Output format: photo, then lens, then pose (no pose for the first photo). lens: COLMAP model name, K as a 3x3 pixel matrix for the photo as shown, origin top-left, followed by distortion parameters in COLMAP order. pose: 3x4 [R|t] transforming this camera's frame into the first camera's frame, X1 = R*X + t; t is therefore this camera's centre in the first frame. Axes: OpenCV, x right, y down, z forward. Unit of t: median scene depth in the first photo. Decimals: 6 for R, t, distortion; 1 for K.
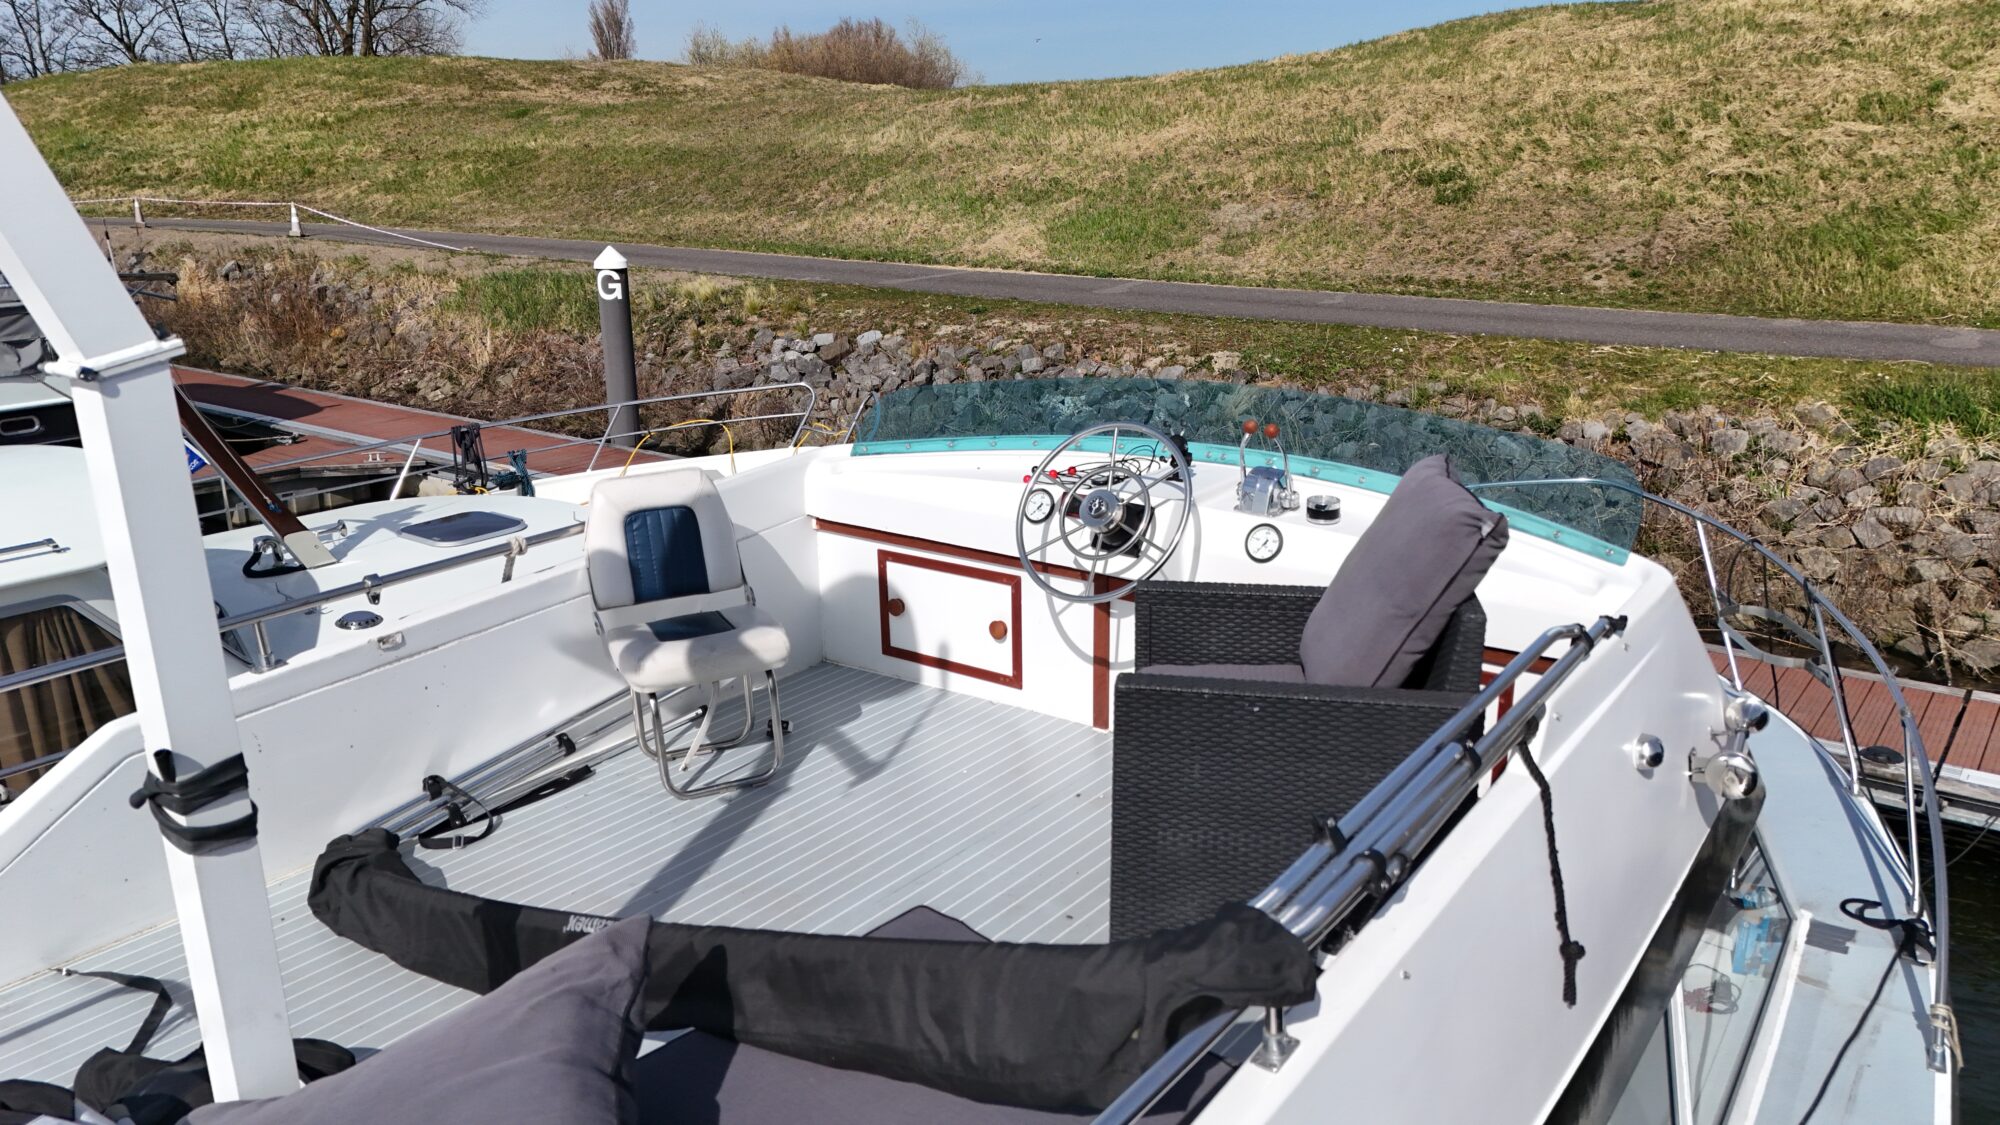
lens RADIAL K [[1394.7, 0, 992.4], [0, 1394.7, 598.8], [0, 0, 1]] dist [0.025442, -0.000438]
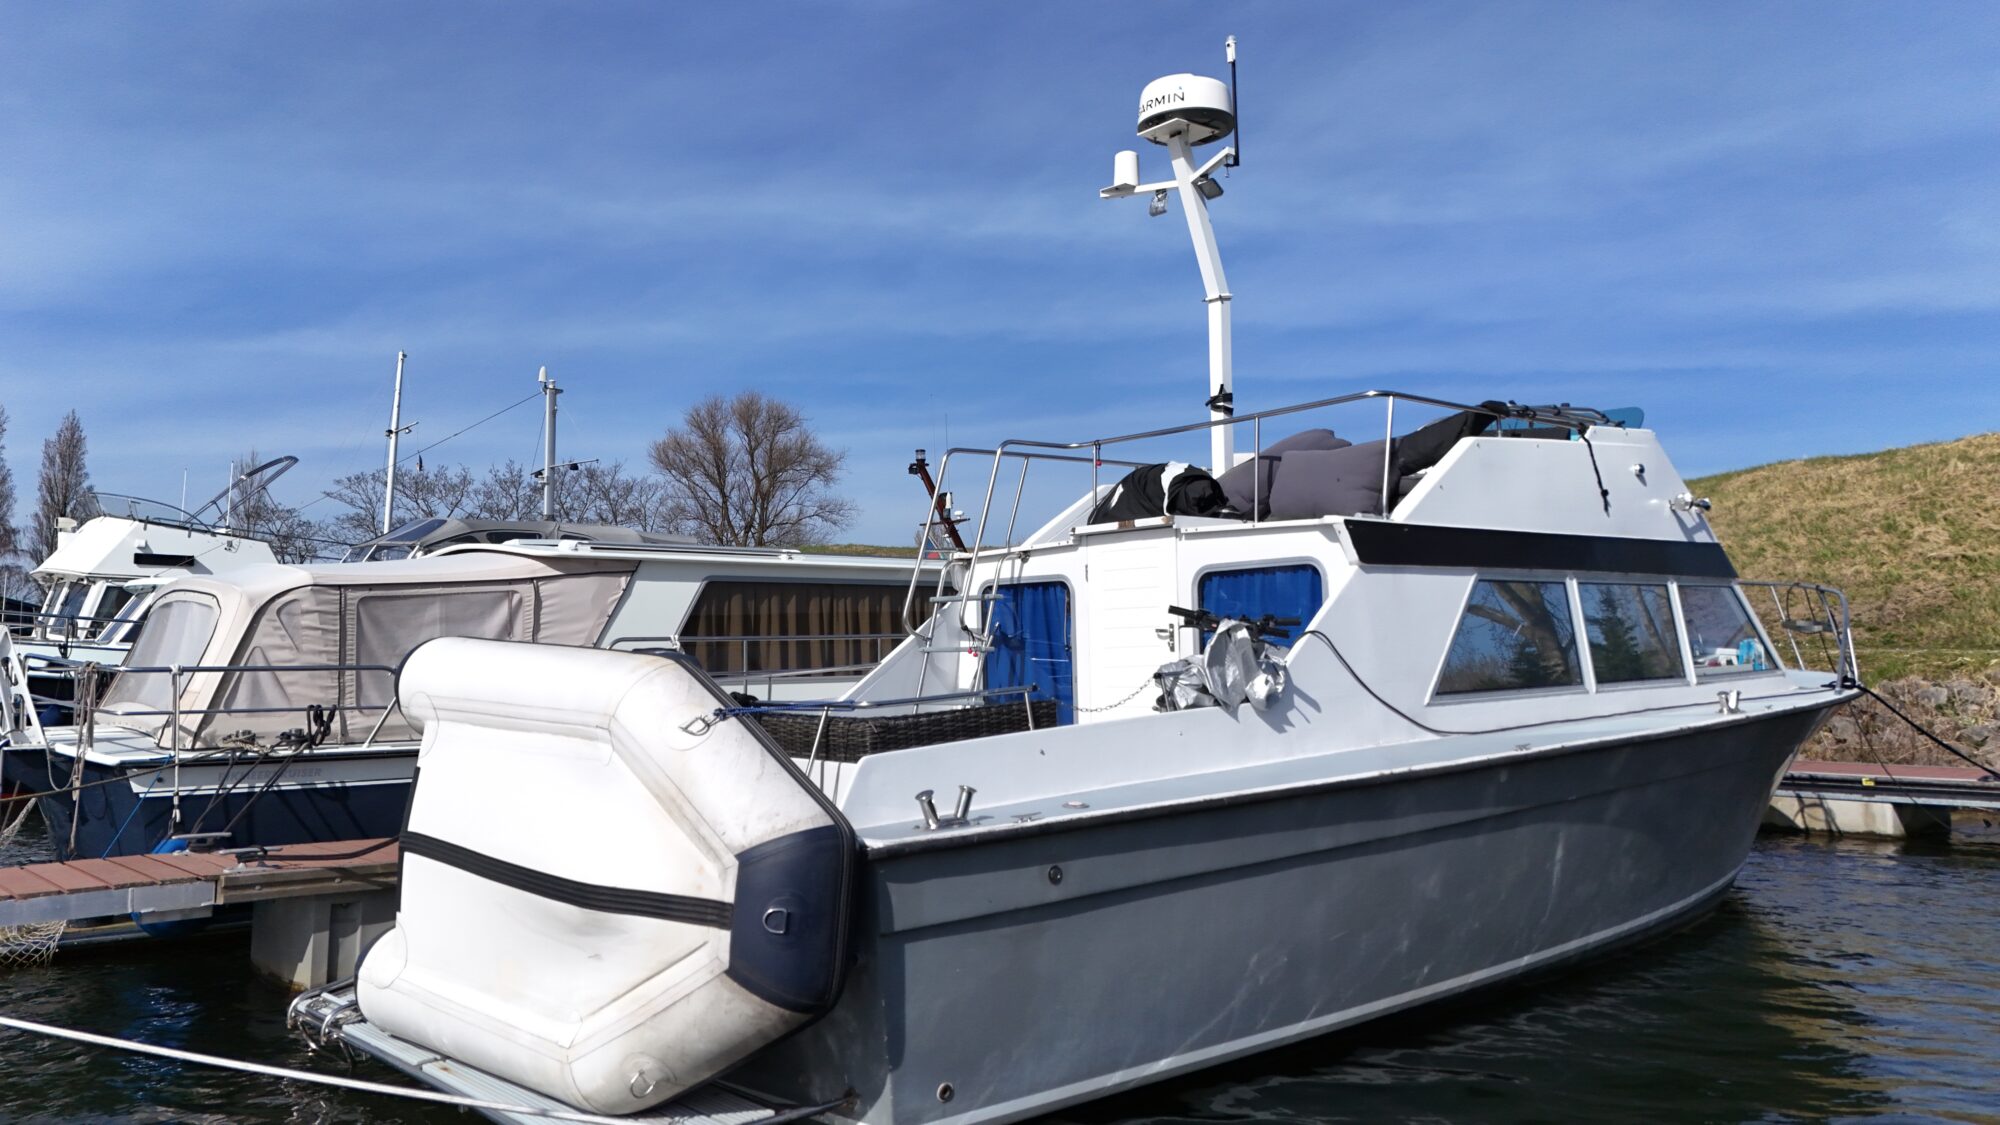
lens RADIAL K [[1417.7, 0, 1001.2], [0, 1417.7, 524.2], [0, 0, 1]] dist [0.009157, -0.019879]
pose [[0.982383, -0.019817, -0.185822, -0.034394], [-0.054277, 0.921240, -0.385190, 0.161695], [0.178820, 0.388490, 0.903935, -0.214204]]
